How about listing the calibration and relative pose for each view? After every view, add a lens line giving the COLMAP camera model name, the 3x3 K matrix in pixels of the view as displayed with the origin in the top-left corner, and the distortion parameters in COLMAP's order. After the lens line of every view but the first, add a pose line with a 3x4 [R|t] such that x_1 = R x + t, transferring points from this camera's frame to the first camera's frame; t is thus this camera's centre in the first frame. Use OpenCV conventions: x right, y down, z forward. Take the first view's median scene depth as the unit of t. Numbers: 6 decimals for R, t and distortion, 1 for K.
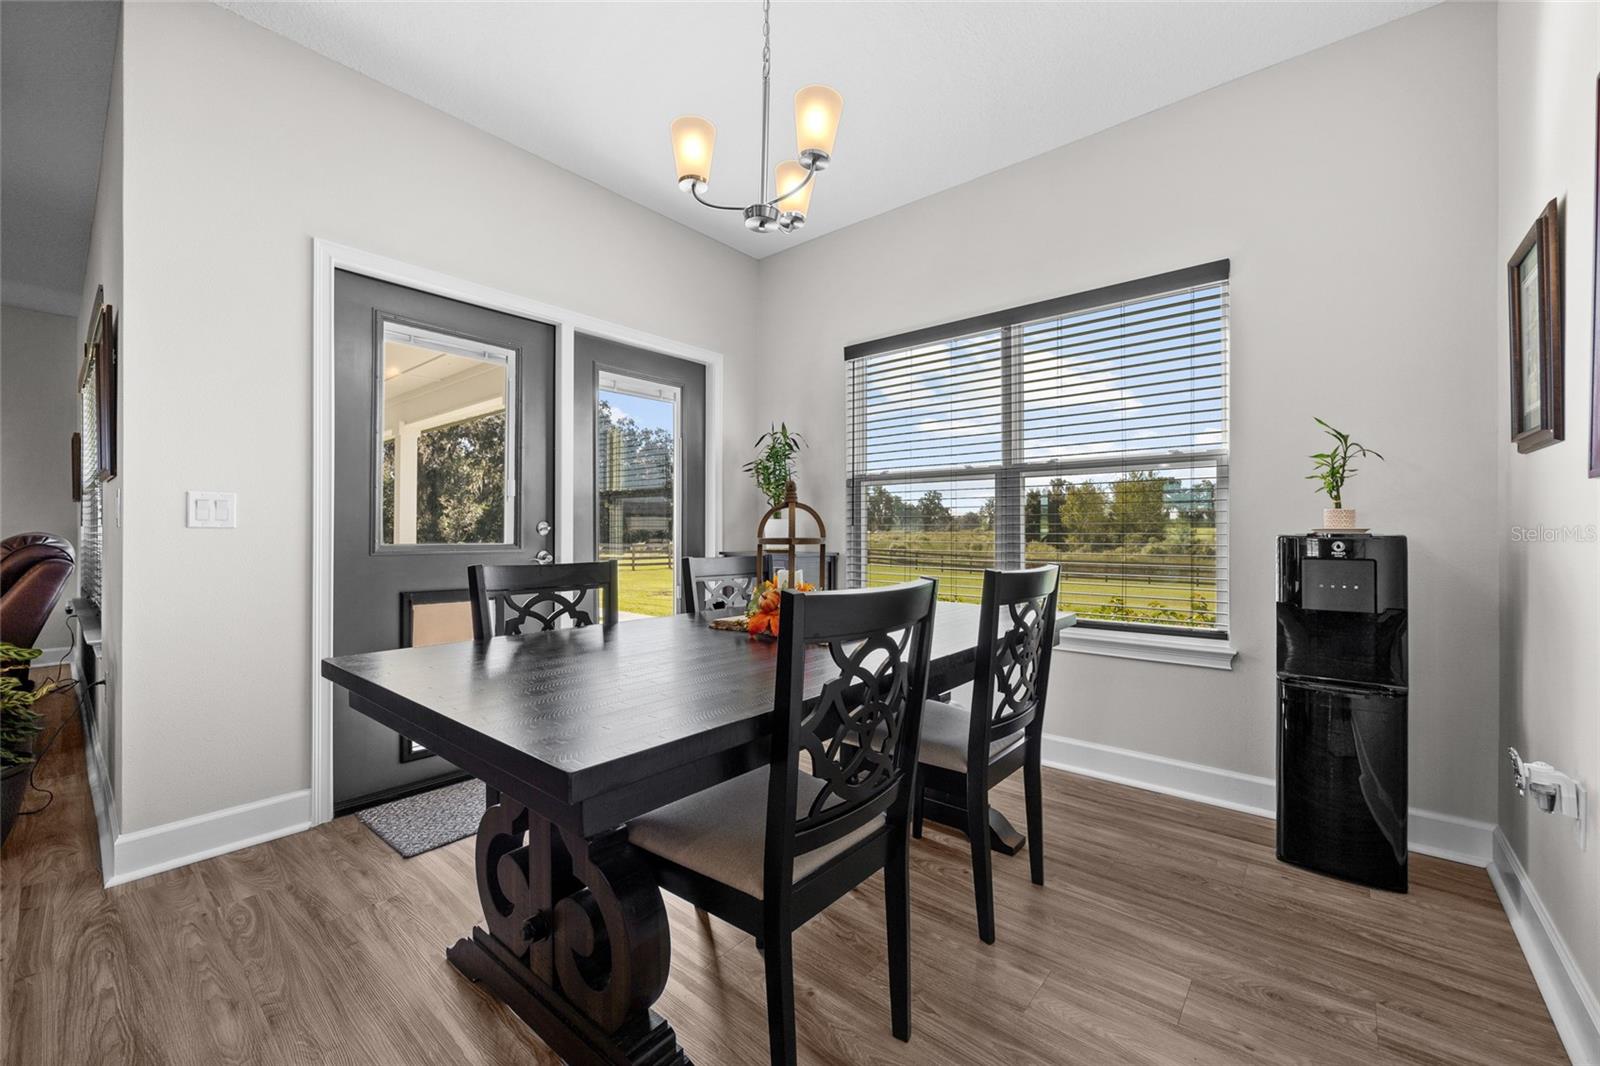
lens RADIAL K [[635.5, 0, 797.7], [0, 635.5, 537.0], [0, 0, 1]] dist [-0.006134, 0.000464]
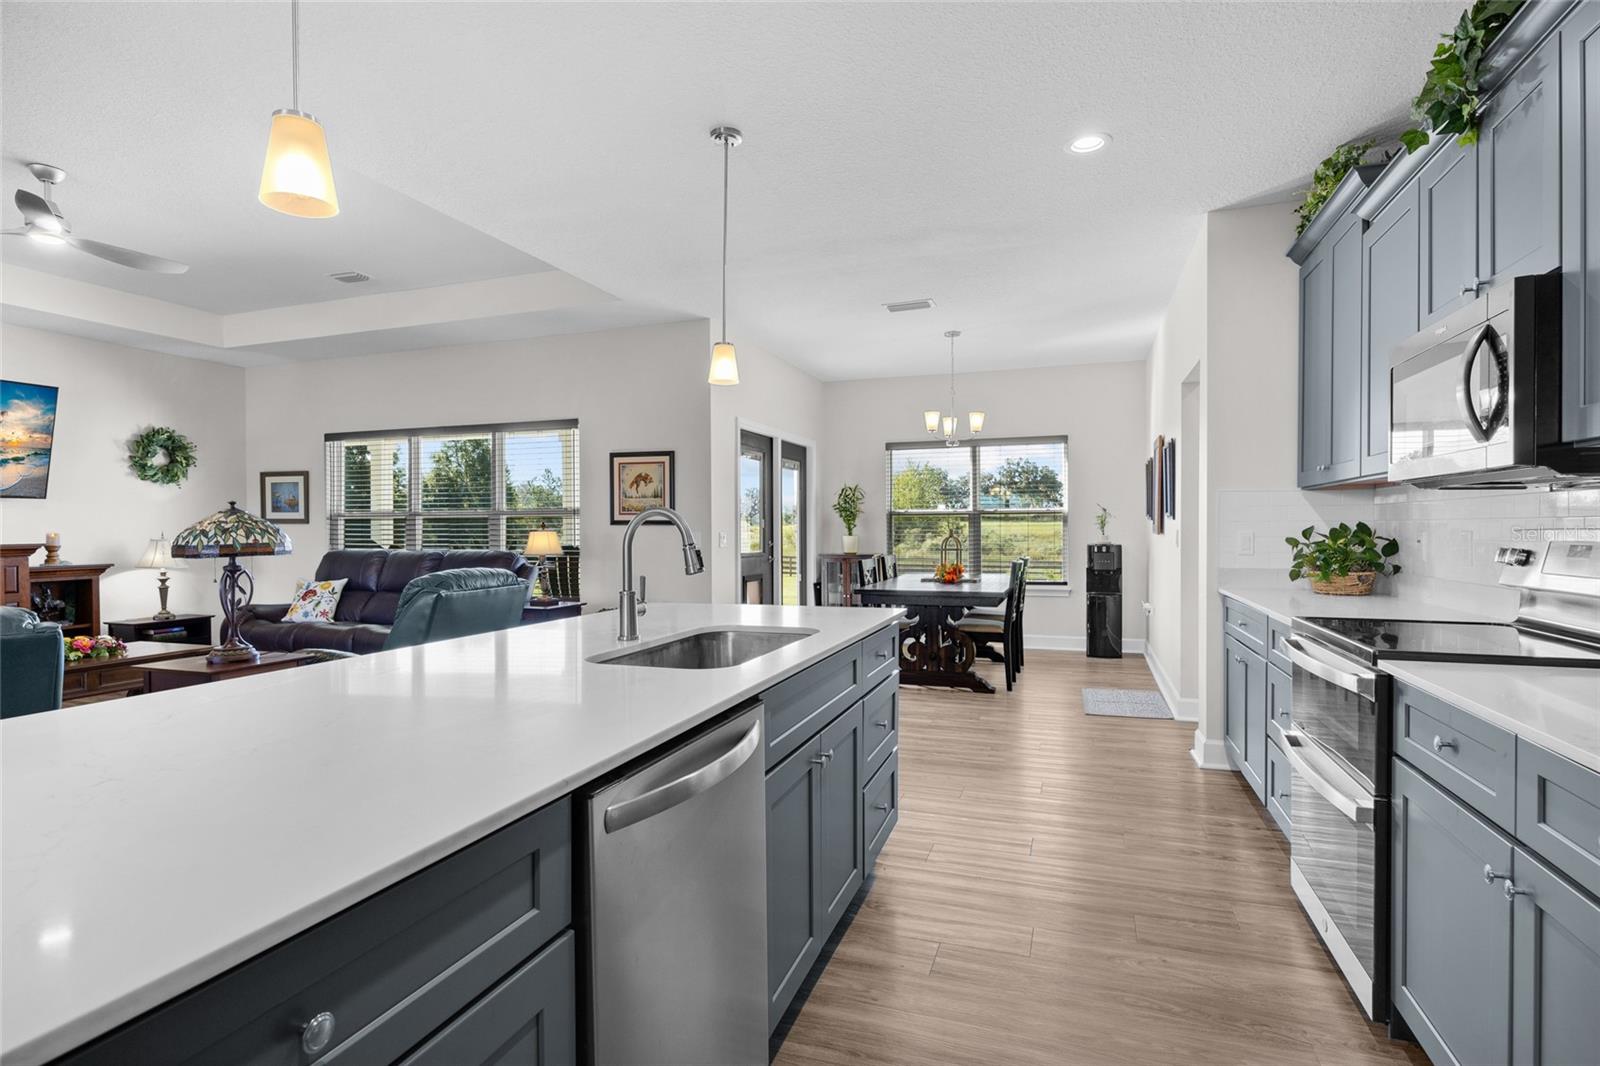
lens RADIAL K [[788.0, 0, 804.7], [0, 788.0, 529.1], [0, 0, 1]] dist [-0.016336, 0.000025]
pose [[0.934697, -0.005500, 0.355402, -1.307763], [0.008051, 0.999951, -0.005700, -0.049013], [-0.355353, 0.008189, 0.934696, -1.441514]]
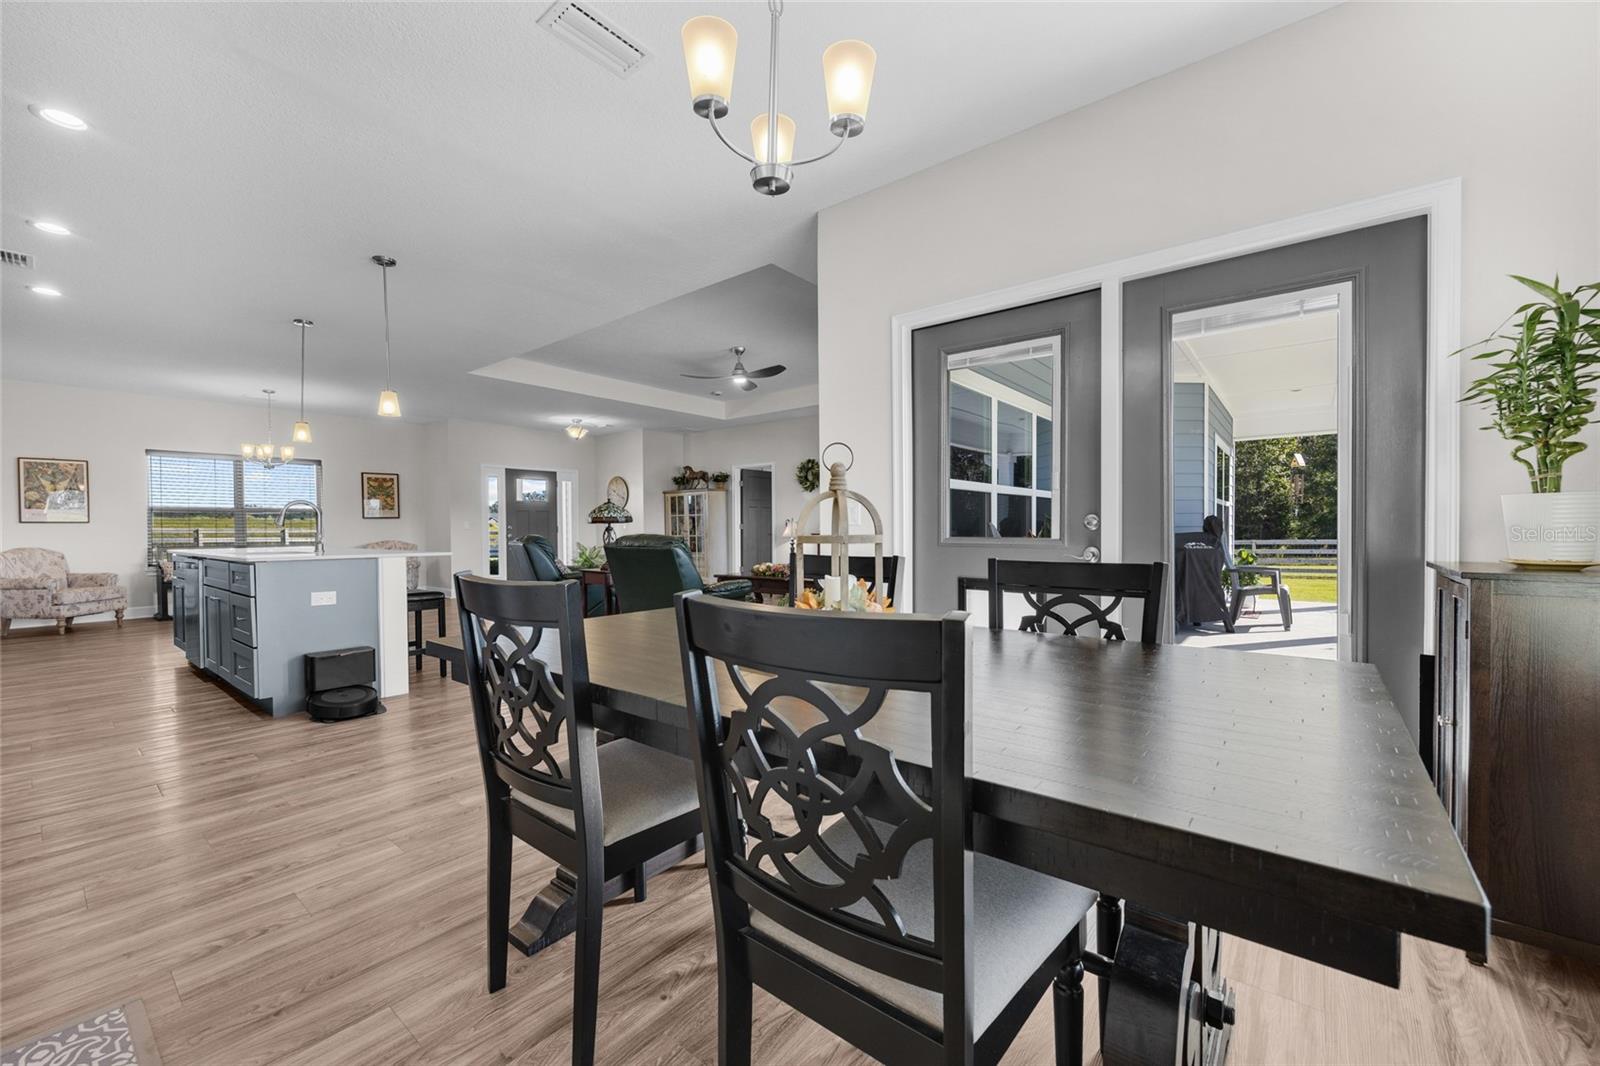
lens RADIAL K [[635.5, 0, 799.9], [0, 635.5, 534.1], [0, 0, 1]] dist [-0.006134, 0.000464]
pose [[0.017132, 0.011186, -0.999791, 0.549666], [-0.002449, 0.999935, 0.011145, -0.006531], [0.999850, 0.002257, 0.017158, 0.666669]]
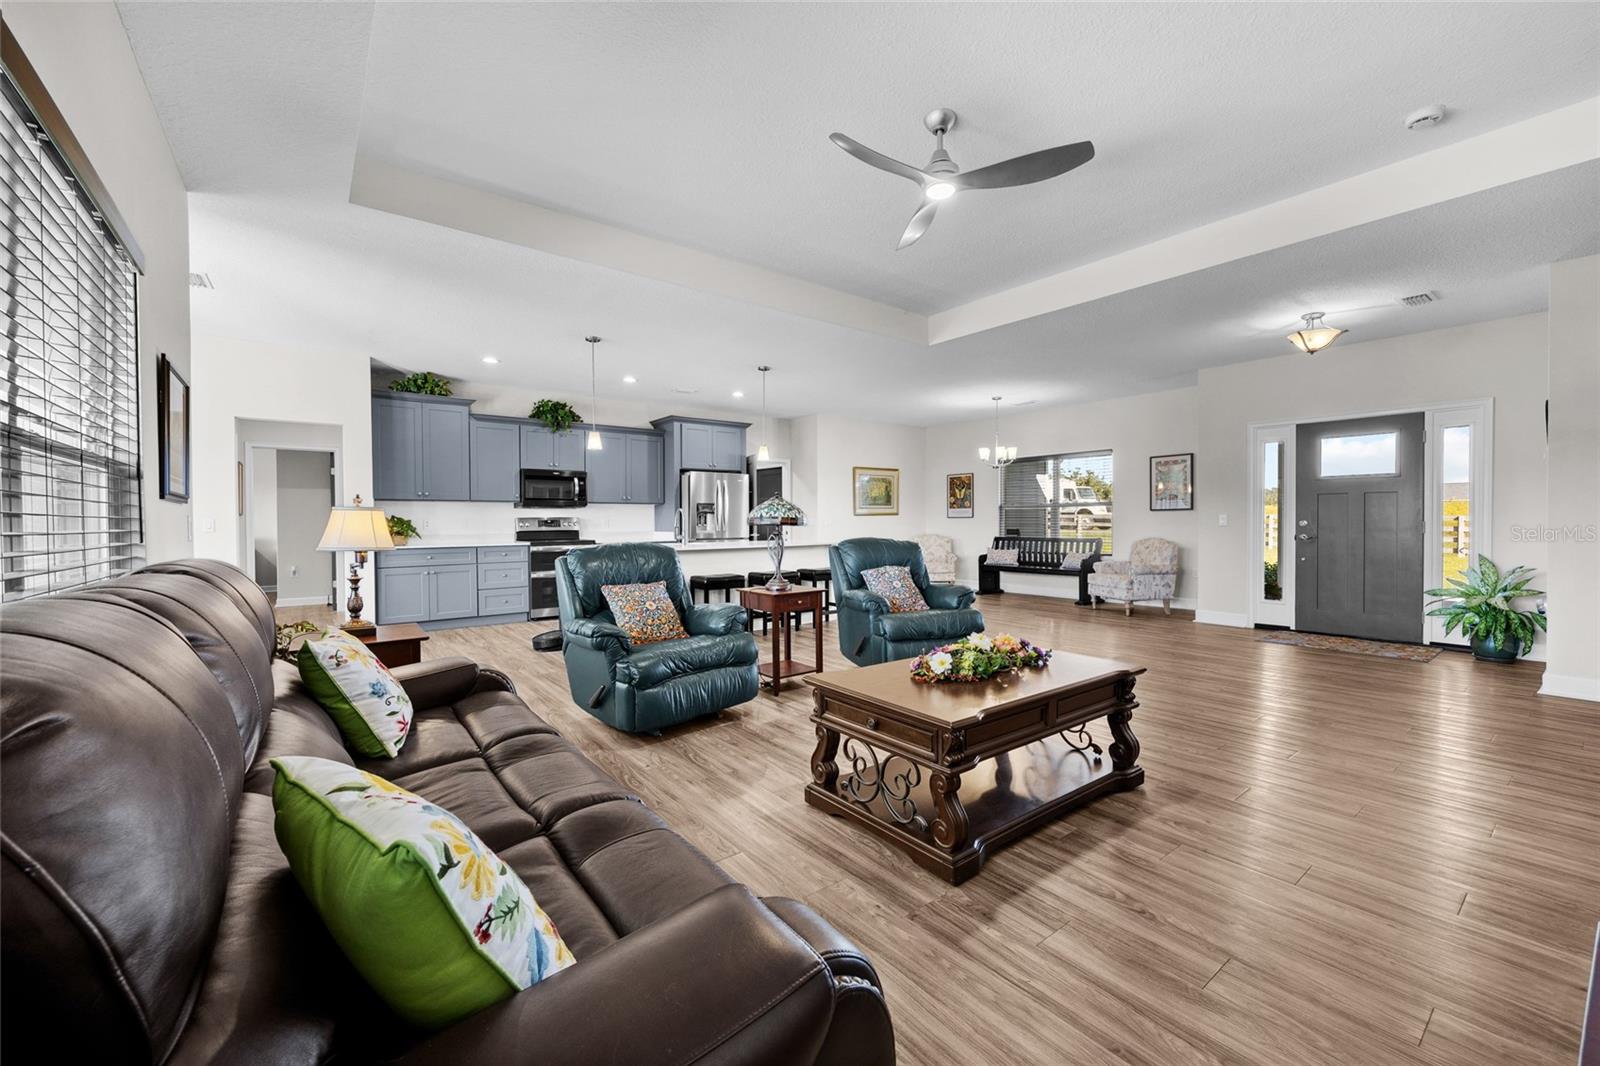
lens RADIAL K [[635.5, 0, 787.7], [0, 635.5, 530.3], [0, 0, 1]] dist [-0.006134, 0.000464]
pose [[-0.974170, 0.003624, 0.225787, -2.114367], [0.009289, 0.999668, 0.024032, -0.045372], [-0.225625, 0.025508, -0.973880, 1.630660]]
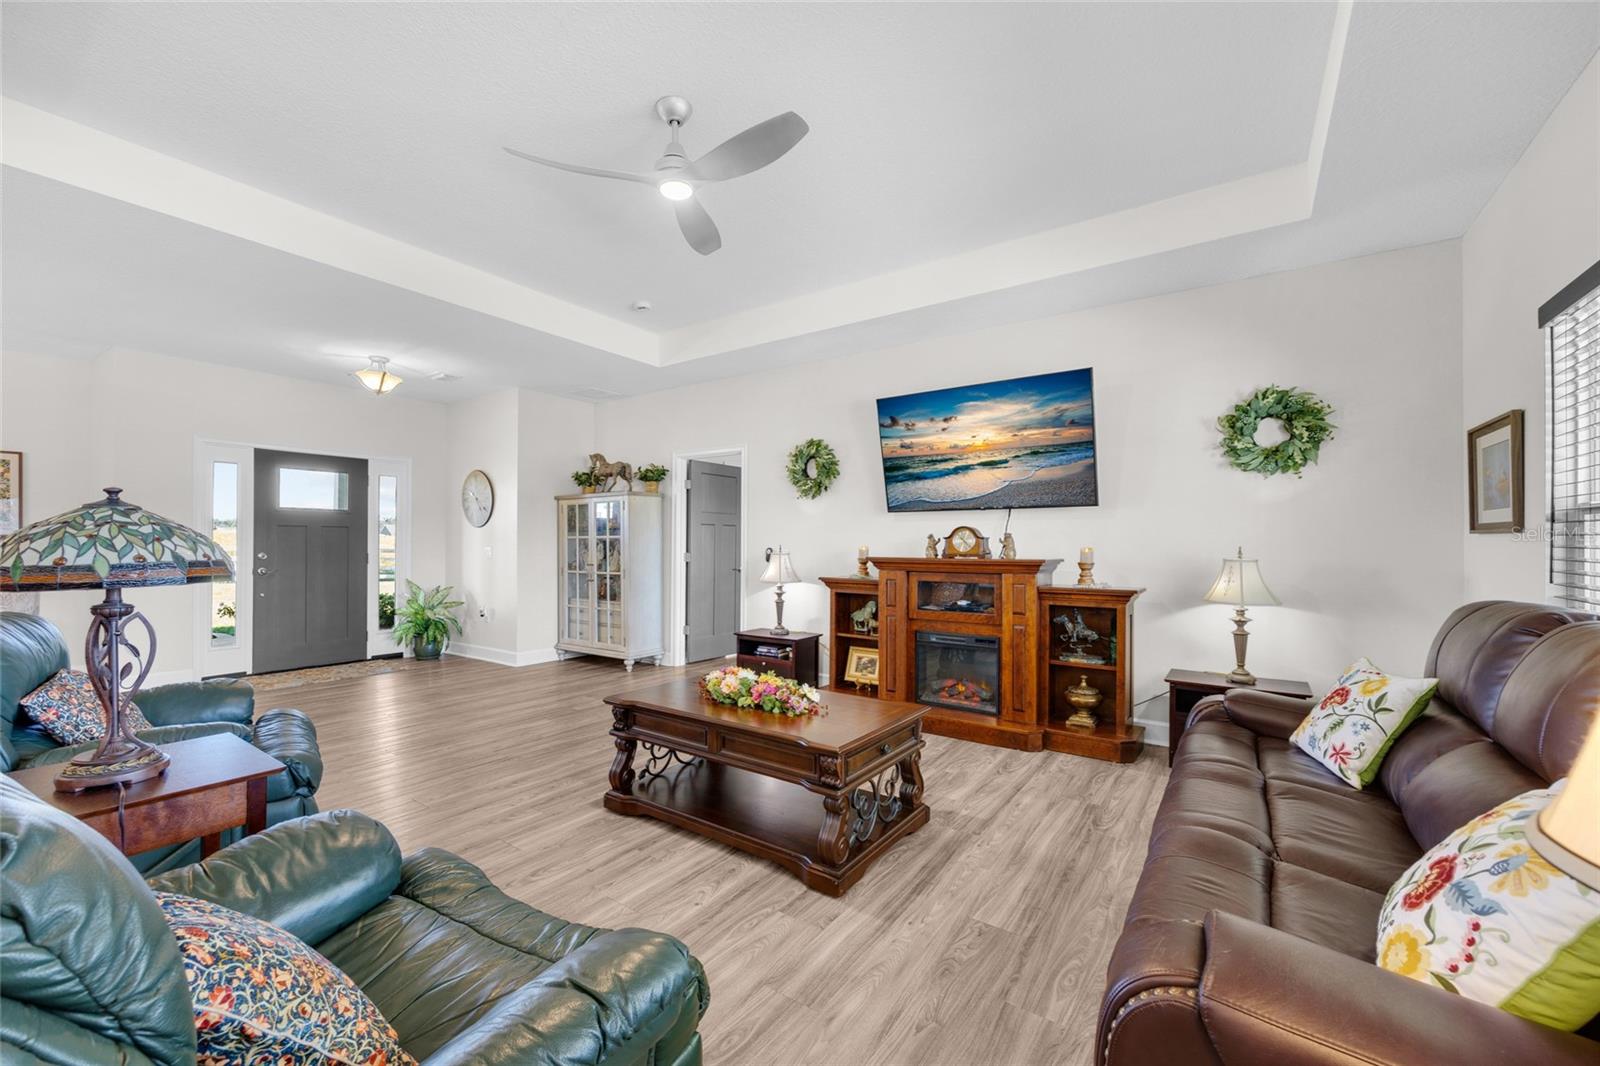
lens RADIAL K [[635.5, 0, 800.4], [0, 635.5, 538.2], [0, 0, 1]] dist [-0.006134, 0.000464]
pose [[0.089116, -0.008405, -0.995986, -1.113714], [-0.014353, 0.999850, -0.009722, -0.064222], [0.995918, 0.015161, 0.088982, 0.572361]]
